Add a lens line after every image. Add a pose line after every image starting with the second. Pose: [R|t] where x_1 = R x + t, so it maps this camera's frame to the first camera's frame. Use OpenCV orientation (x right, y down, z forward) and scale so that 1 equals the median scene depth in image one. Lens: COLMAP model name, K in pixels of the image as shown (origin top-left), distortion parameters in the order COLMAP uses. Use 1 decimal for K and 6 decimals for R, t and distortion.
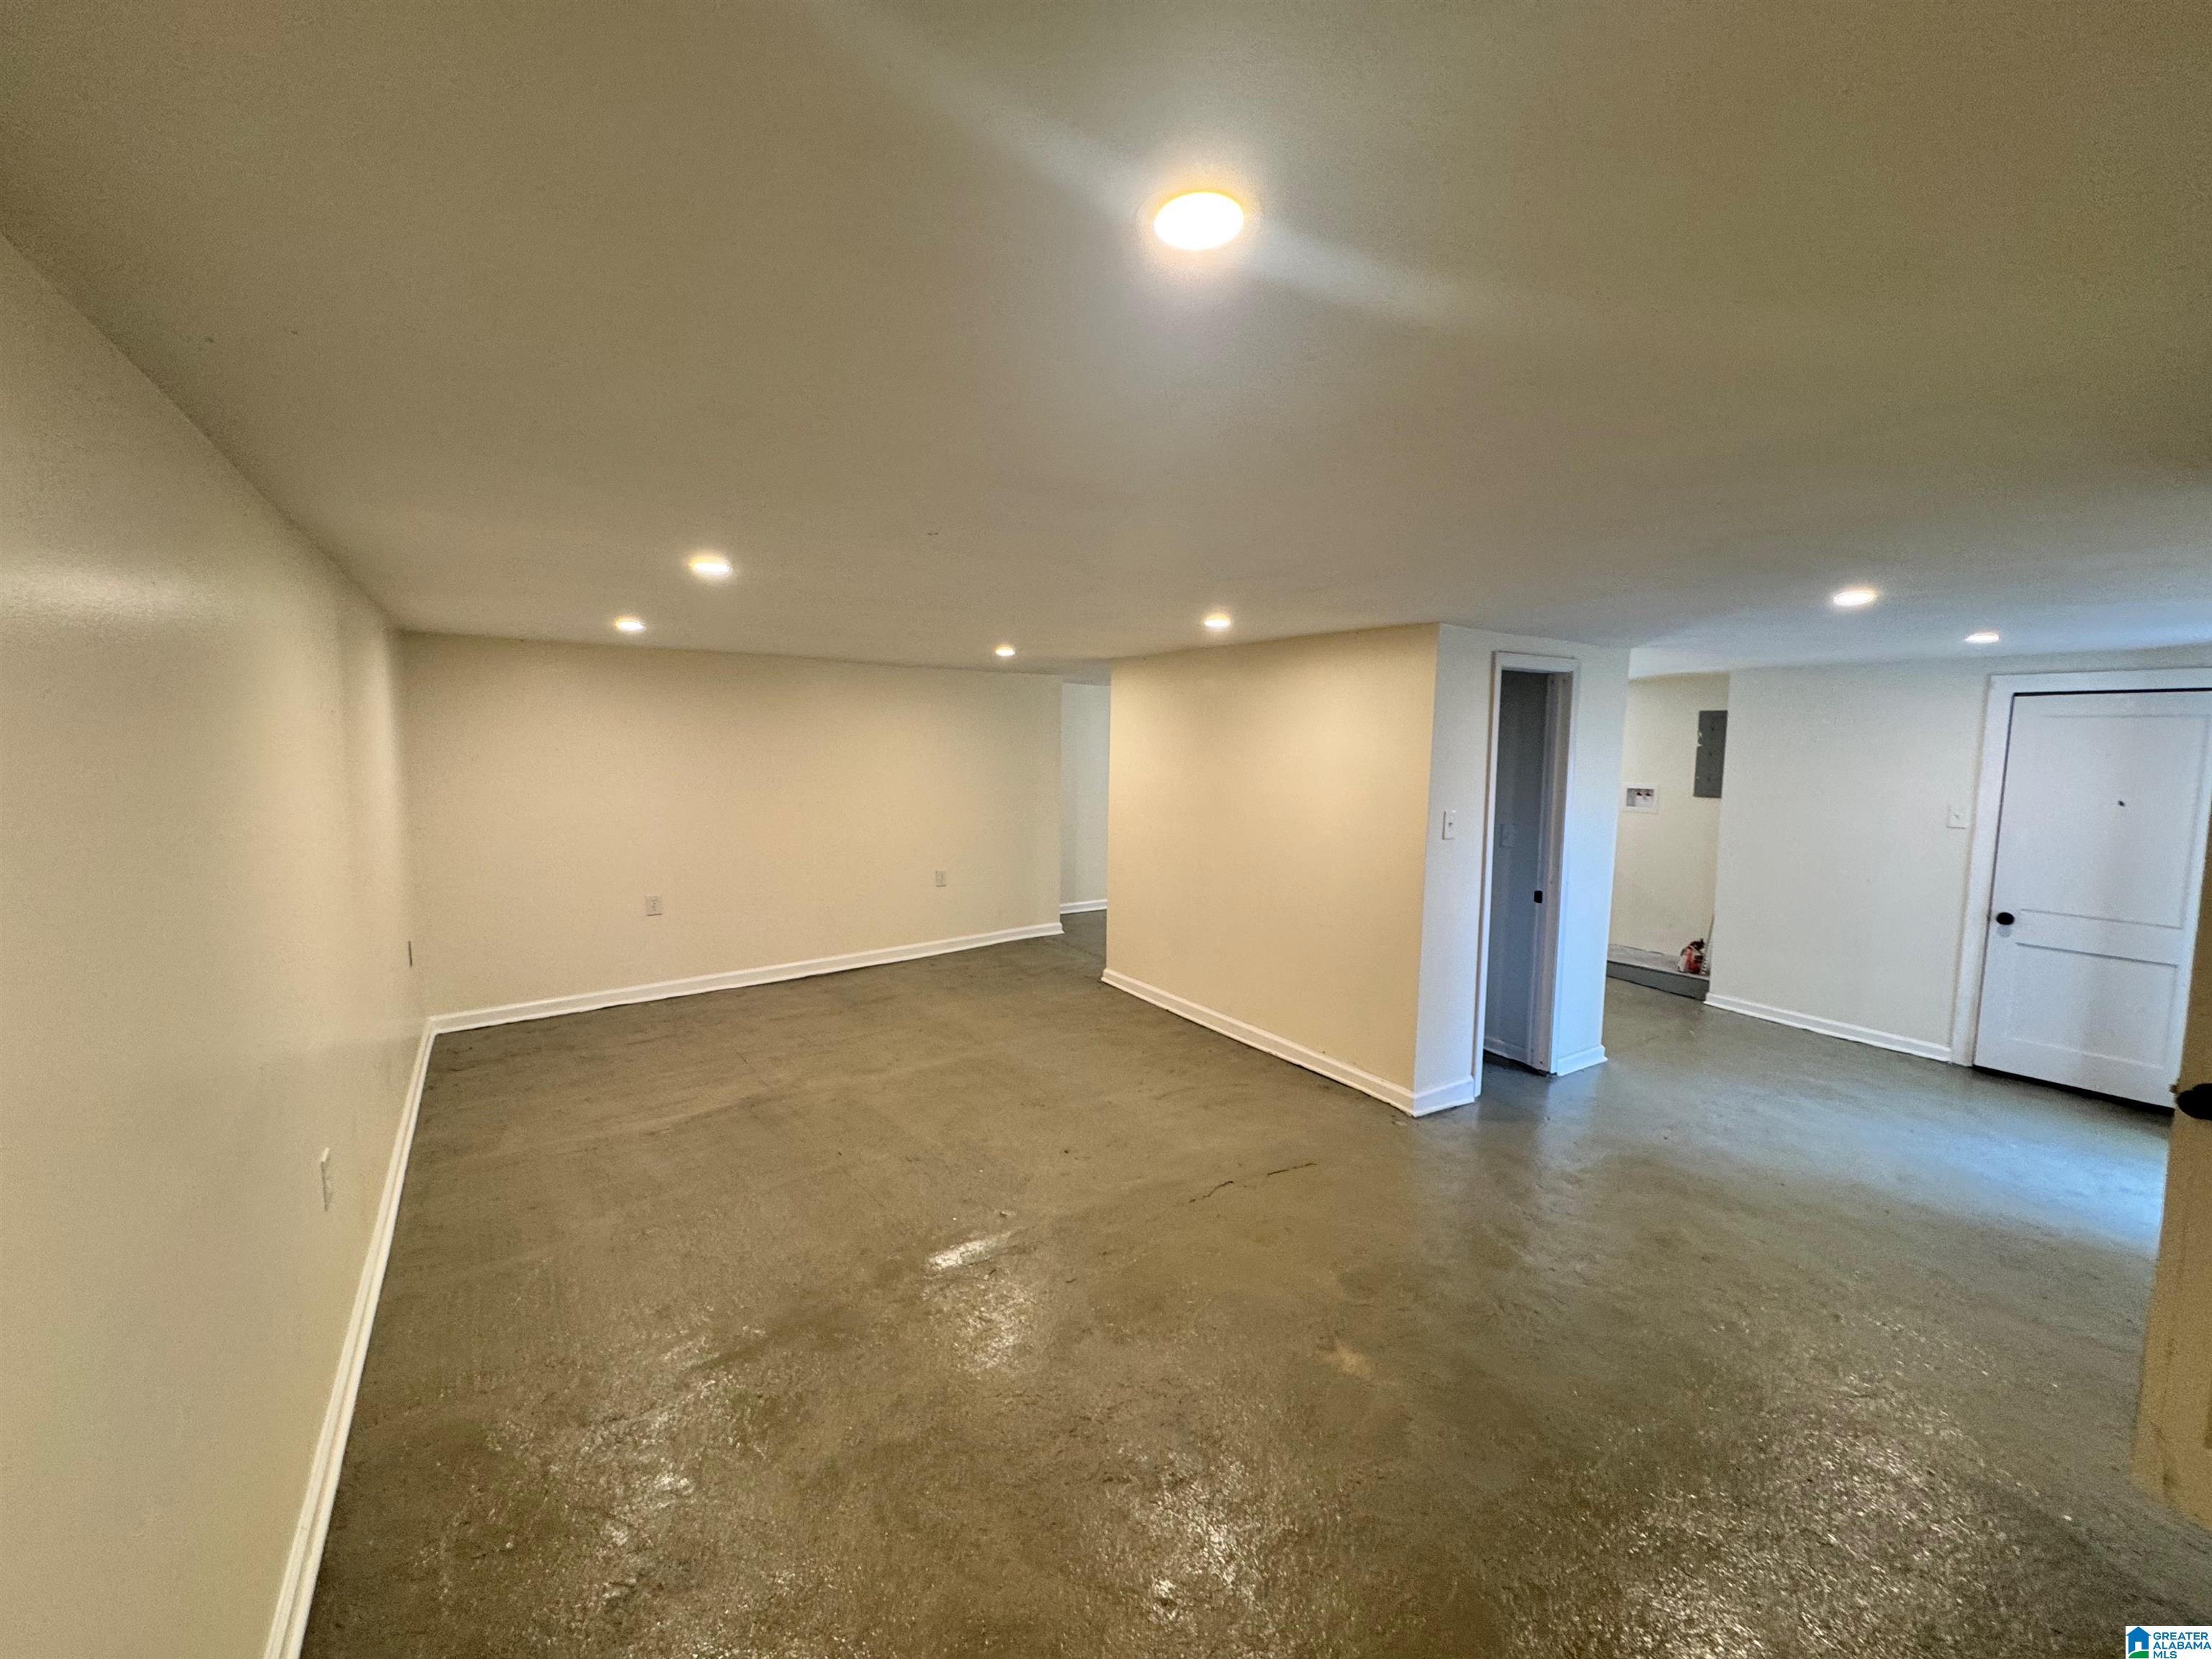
lens RADIAL K [[885.2, 0, 1112.0], [0, 885.2, 829.0], [0, 0, 1]] dist [-0.010520, -0.000119]
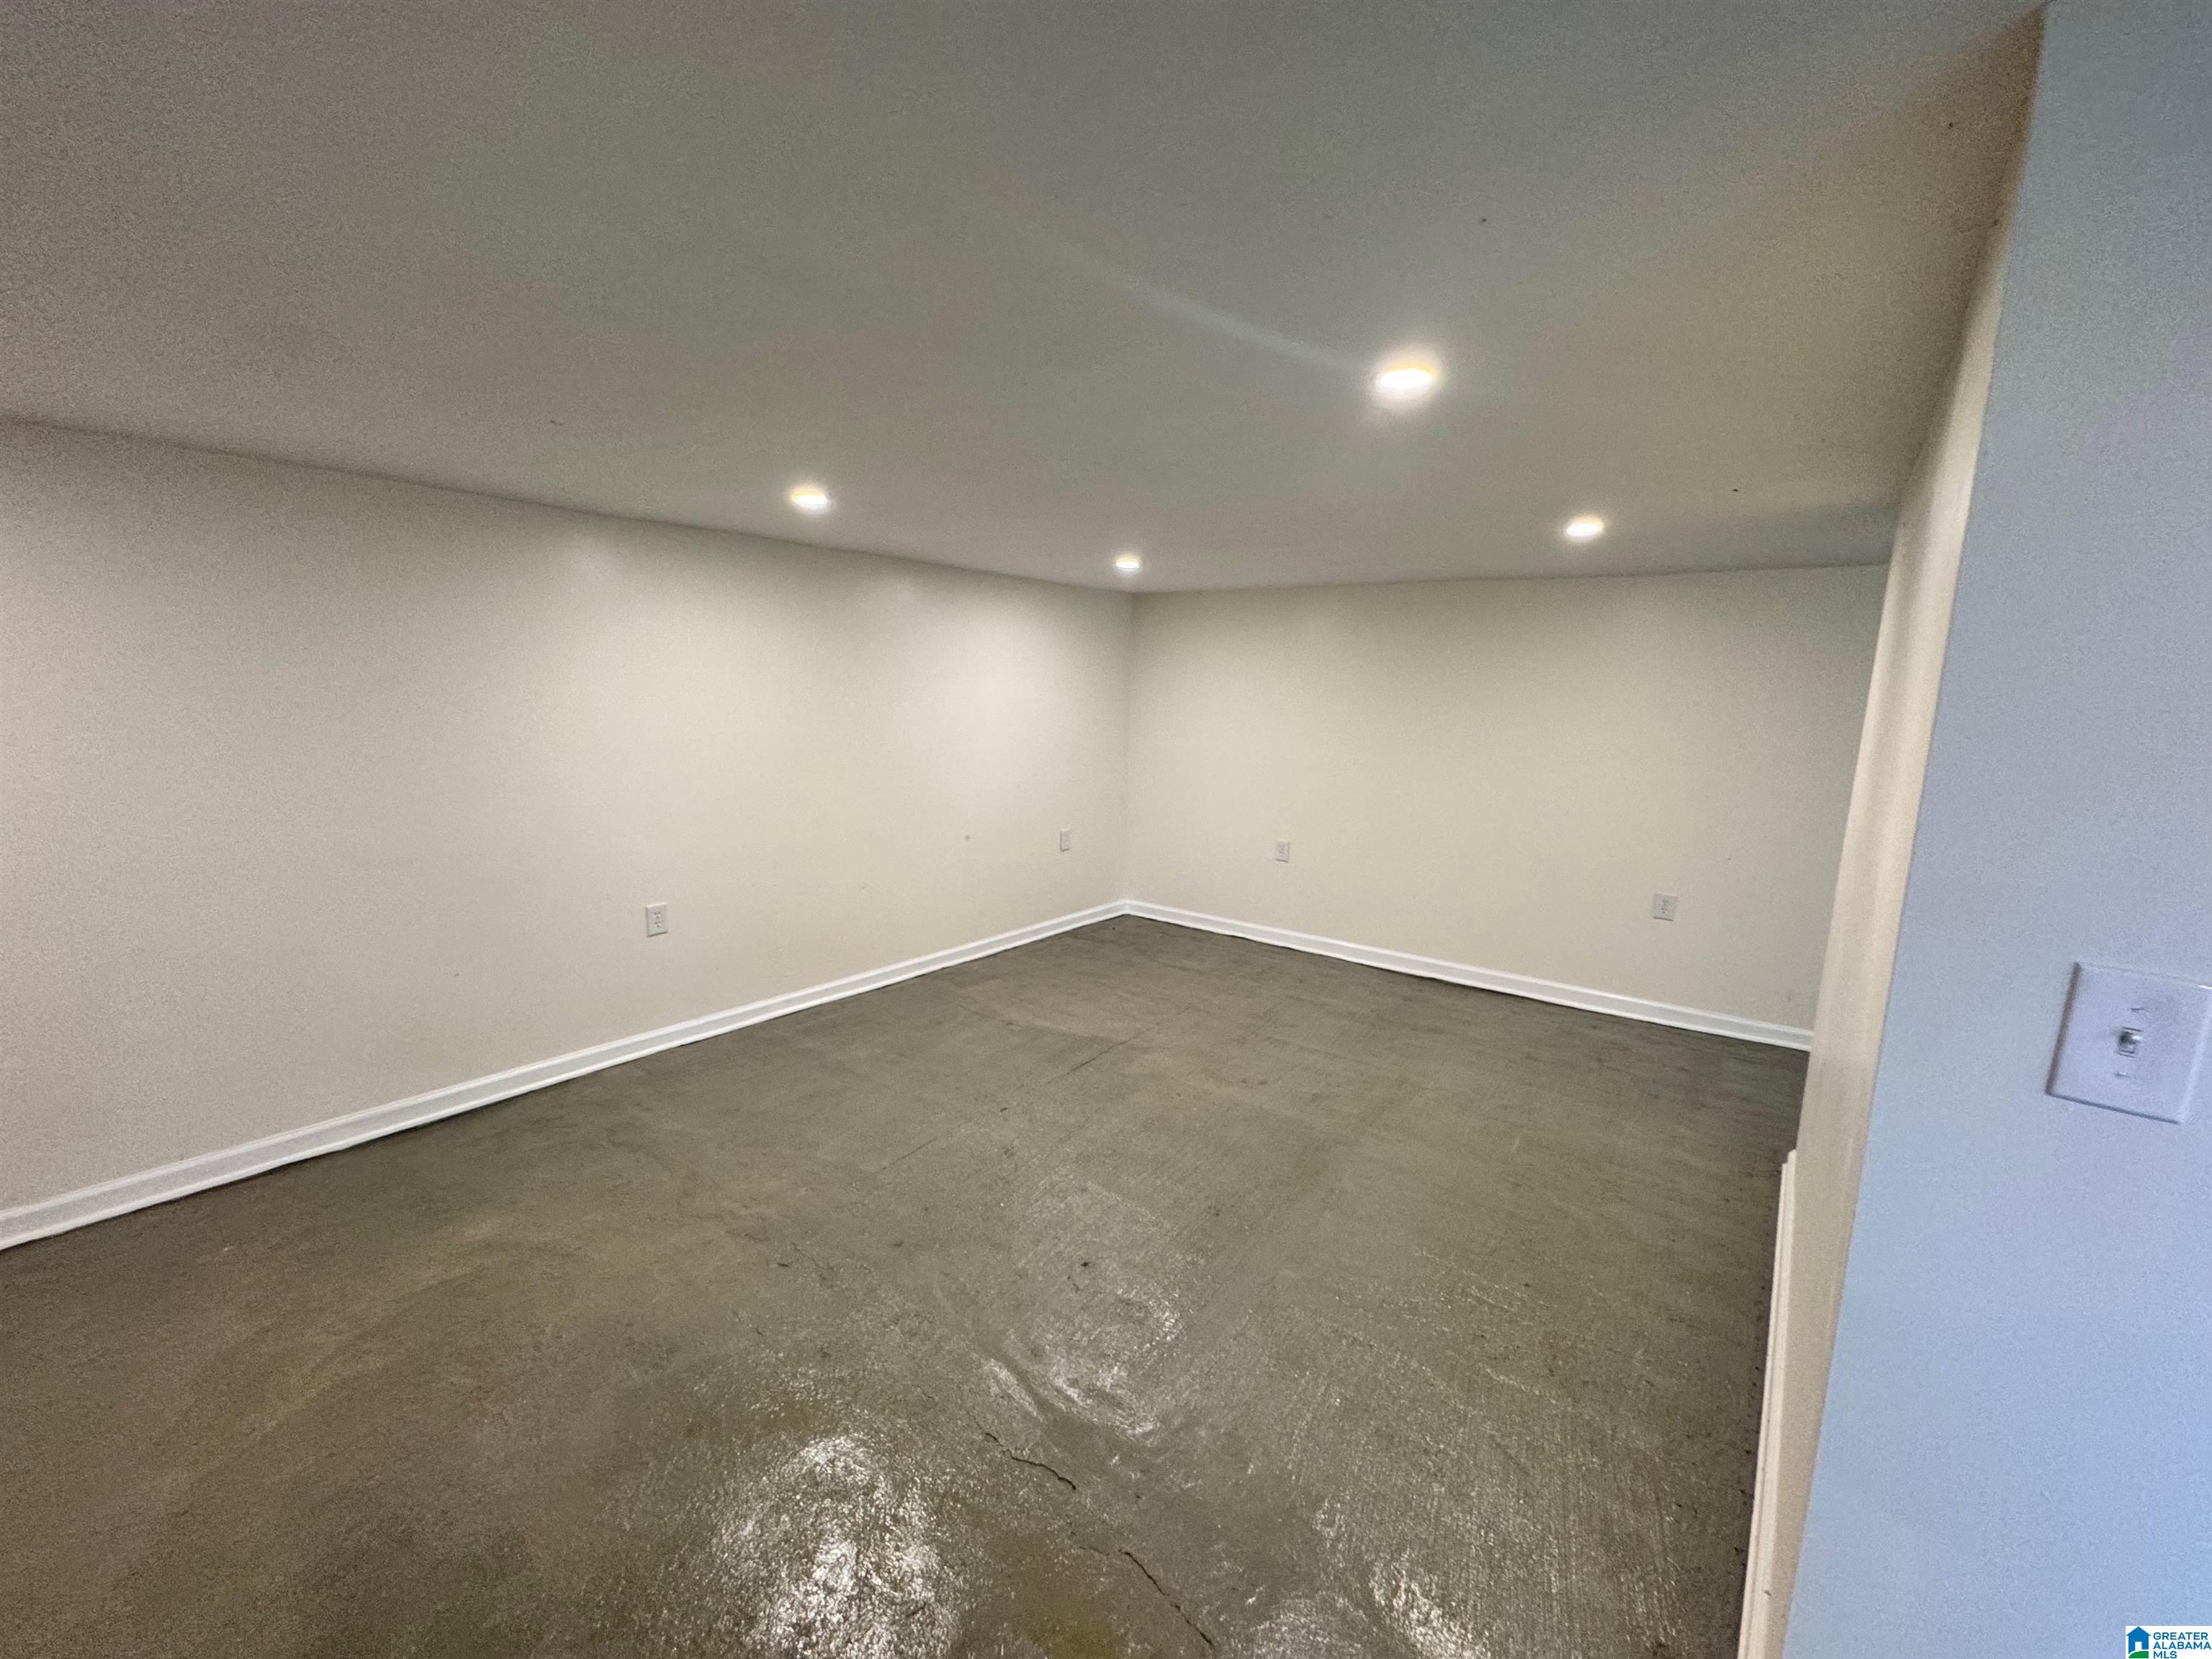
lens RADIAL K [[885.2, 0, 1112.0], [0, 885.2, 829.0], [0, 0, 1]] dist [-0.010520, -0.000119]
pose [[0.253022, 0.147988, -0.956075, 0.381367], [-0.119757, 0.985422, 0.120837, -0.035921], [0.960020, 0.083923, 0.267056, 0.547051]]
